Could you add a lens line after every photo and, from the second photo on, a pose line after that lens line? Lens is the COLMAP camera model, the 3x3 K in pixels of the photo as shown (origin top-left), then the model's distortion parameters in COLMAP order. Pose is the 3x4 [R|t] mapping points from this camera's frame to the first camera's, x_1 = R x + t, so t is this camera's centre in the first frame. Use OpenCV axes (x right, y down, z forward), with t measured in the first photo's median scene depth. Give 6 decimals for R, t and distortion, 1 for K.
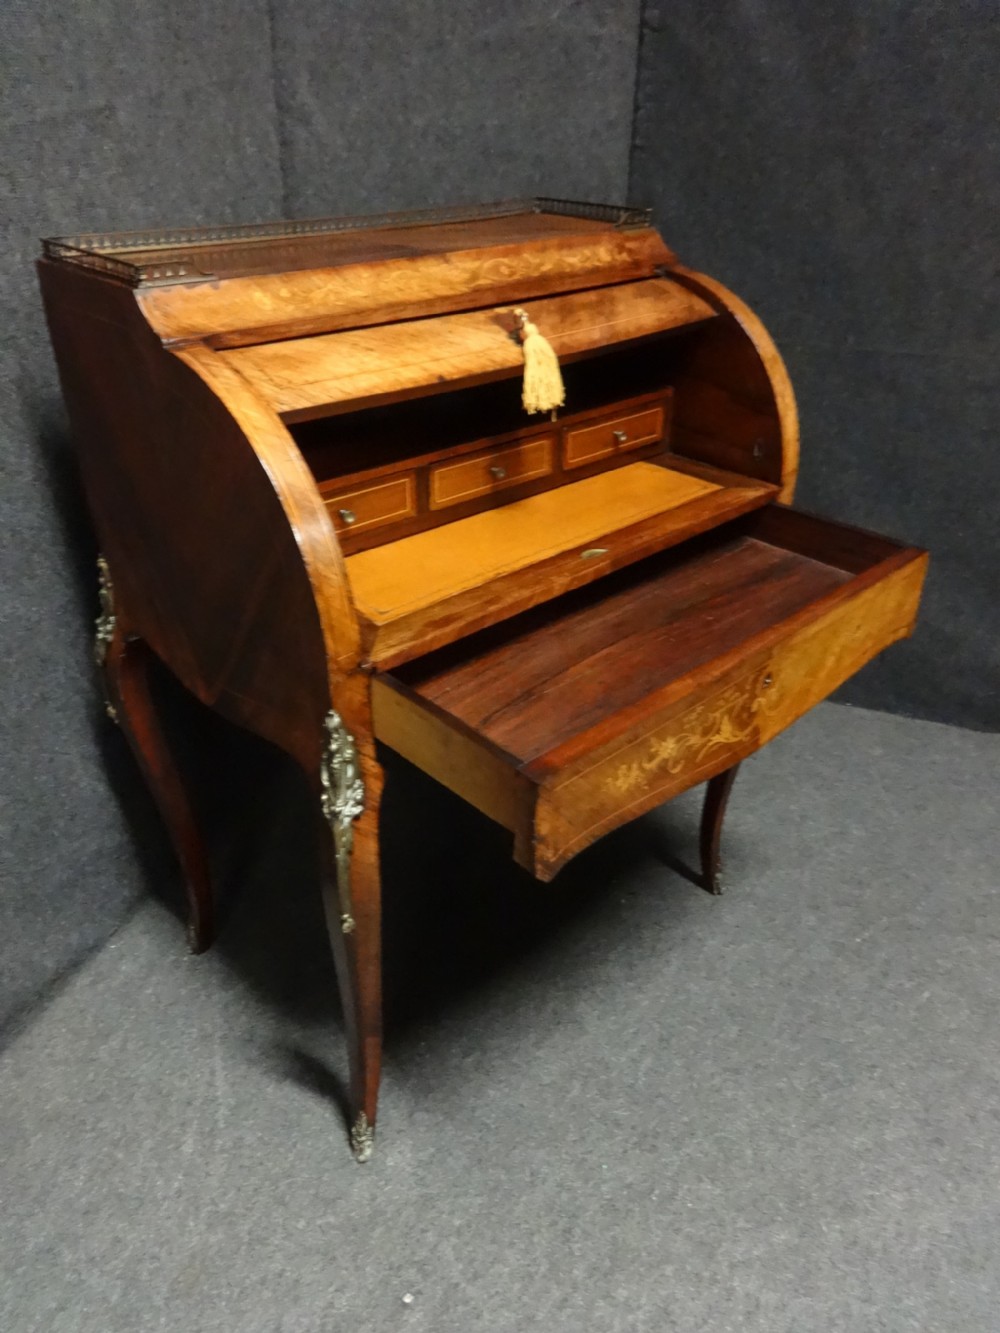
lens RADIAL K [[998.6, 0, 514.4], [0, 998.6, 669.1], [0, 0, 1]] dist [0.009762, -0.009918]
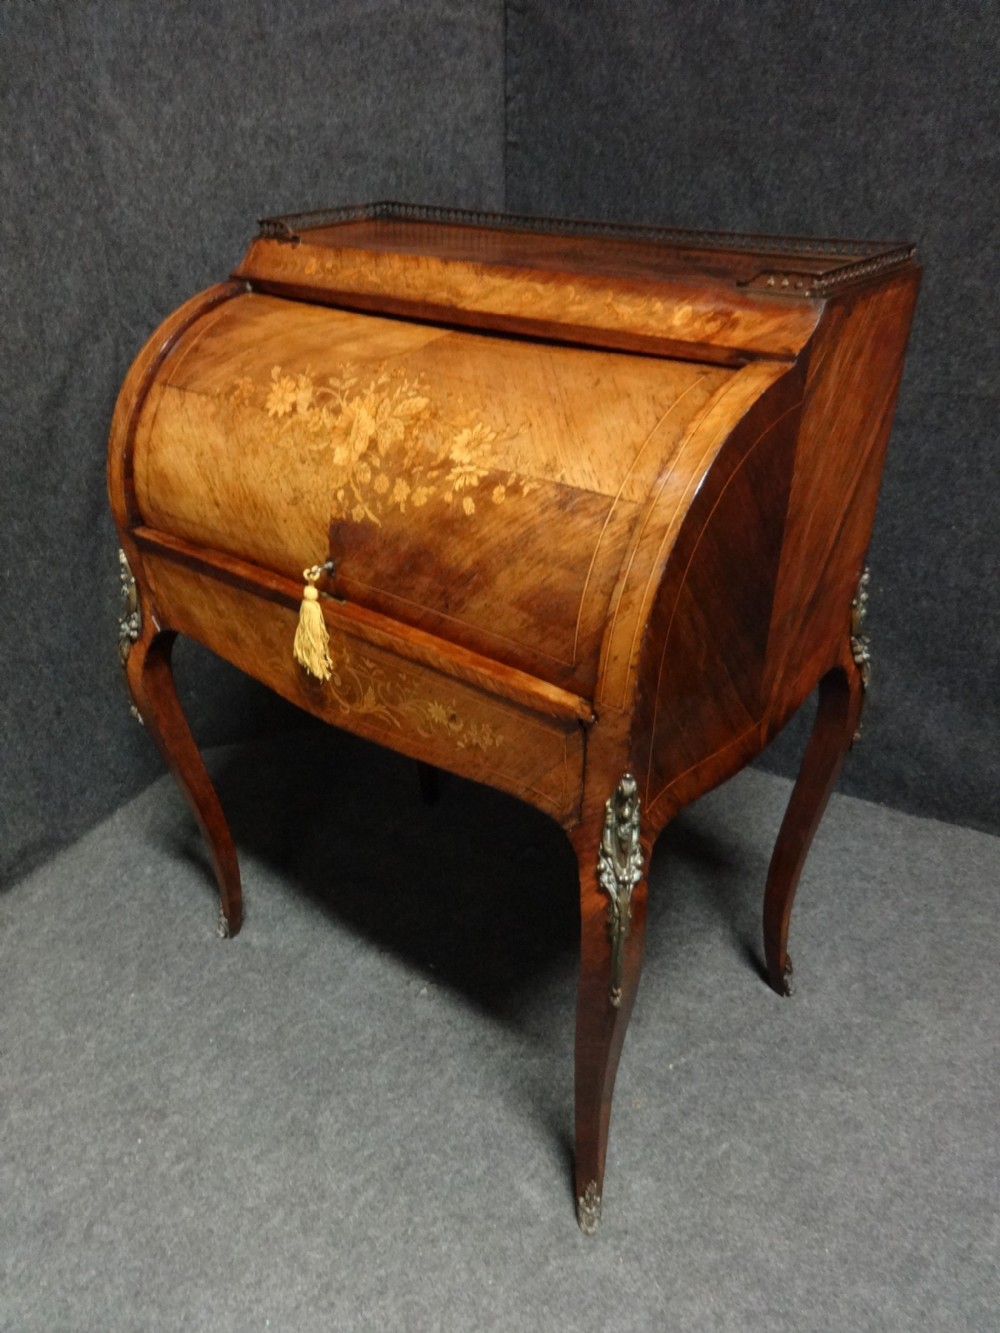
lens RADIAL K [[998.6, 0, 500.5], [0, 998.6, 670.5], [0, 0, 1]] dist [0.009762, -0.009918]
pose [[0.988676, 0.053130, -0.140343, 0.321808], [-0.051989, 0.998578, 0.011782, -0.076684], [0.140769, -0.004353, 0.990033, 0.137704]]
